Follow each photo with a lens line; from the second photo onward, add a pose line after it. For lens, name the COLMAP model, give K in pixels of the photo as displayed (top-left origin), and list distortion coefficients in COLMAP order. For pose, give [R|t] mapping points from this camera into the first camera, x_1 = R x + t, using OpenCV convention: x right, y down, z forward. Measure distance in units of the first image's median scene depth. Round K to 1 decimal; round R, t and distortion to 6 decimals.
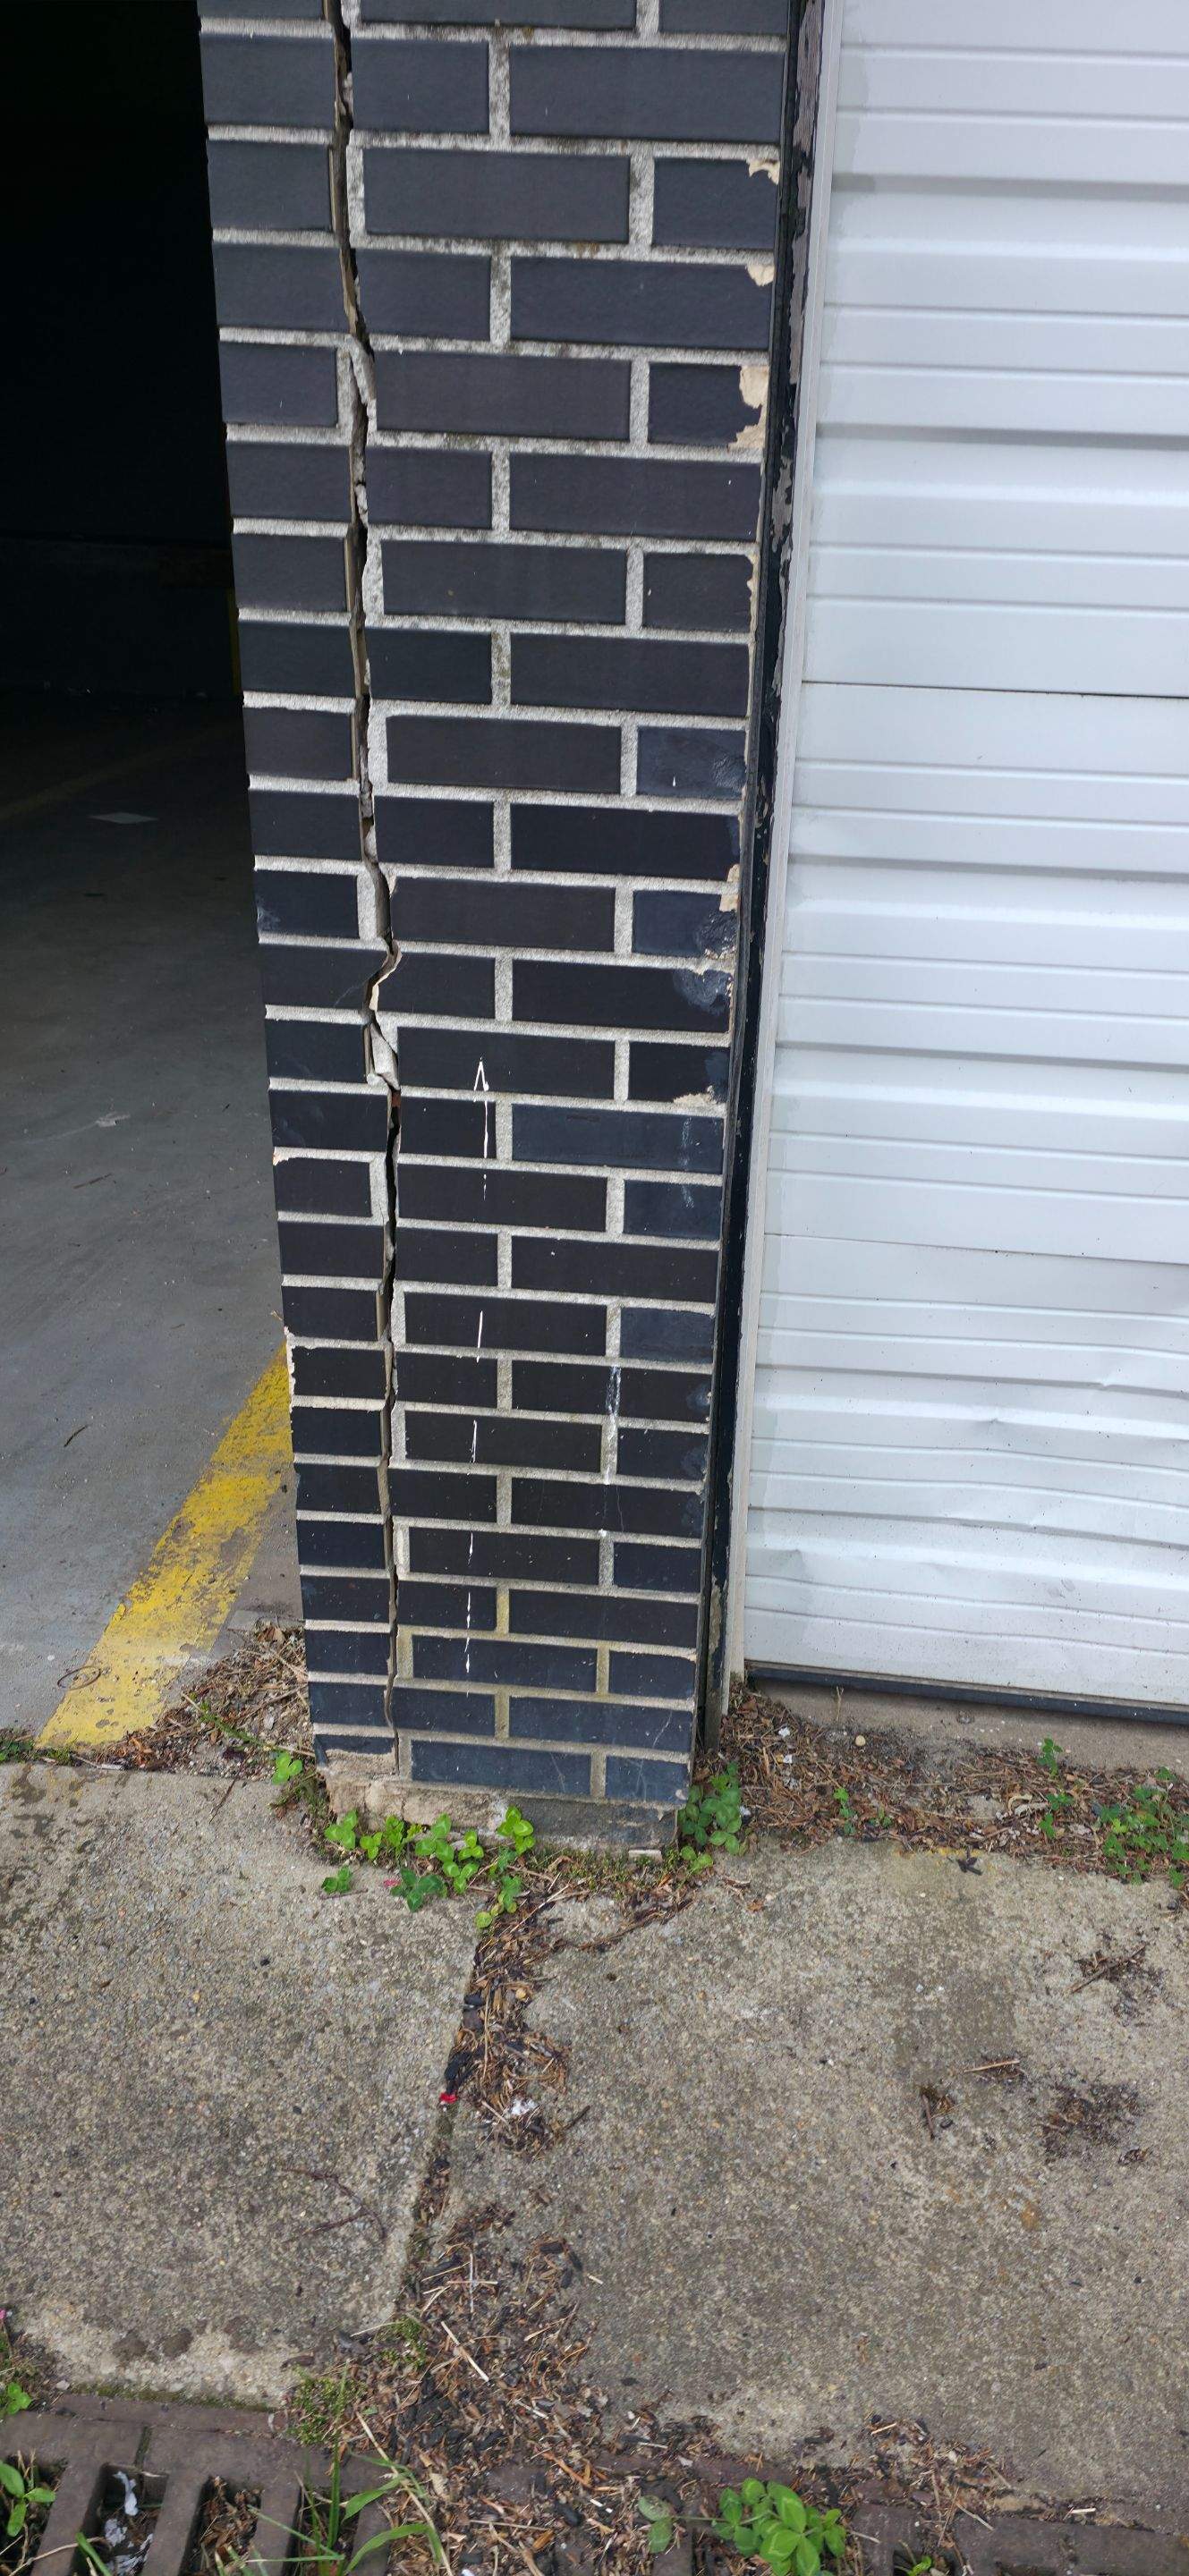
lens RADIAL K [[1724.3, 0, 646.9], [0, 1724.3, 1279.6], [0, 0, 1]] dist [0.067592, -0.050635]
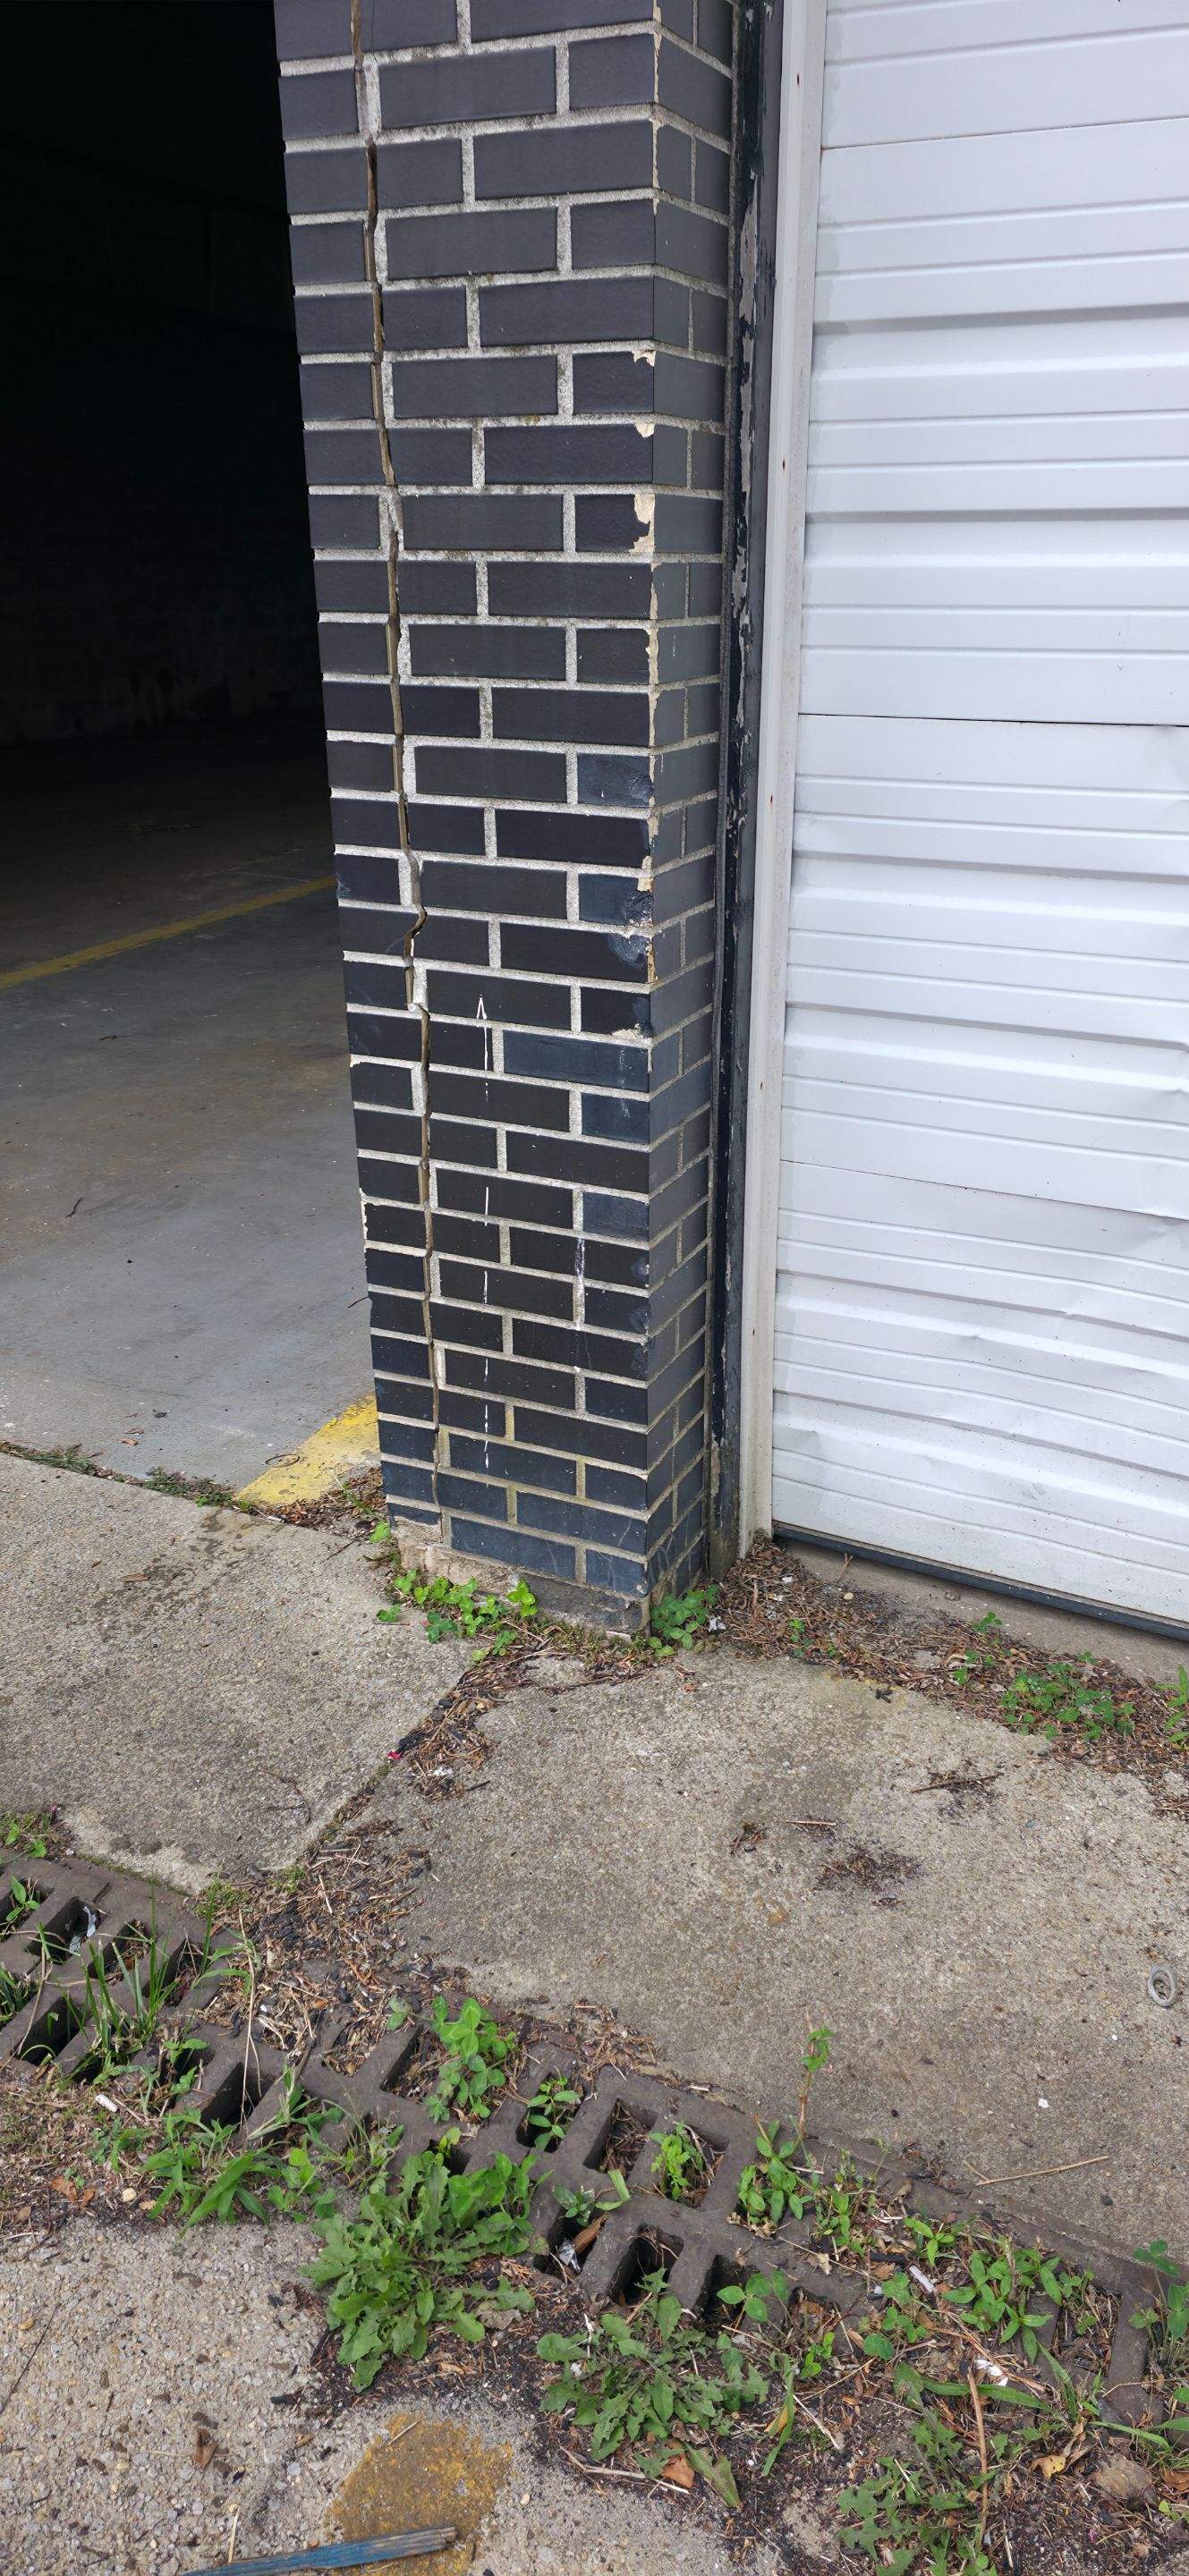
lens RADIAL K [[1649.8, 0, 606.6], [0, 1649.8, 1226.5], [0, 0, 1]] dist [0.076028, -0.064930]
pose [[0.946722, 0.086057, -0.310343, 0.476061], [-0.093852, 0.995533, -0.010245, 0.065445], [0.308075, 0.038825, 0.950570, -0.228468]]
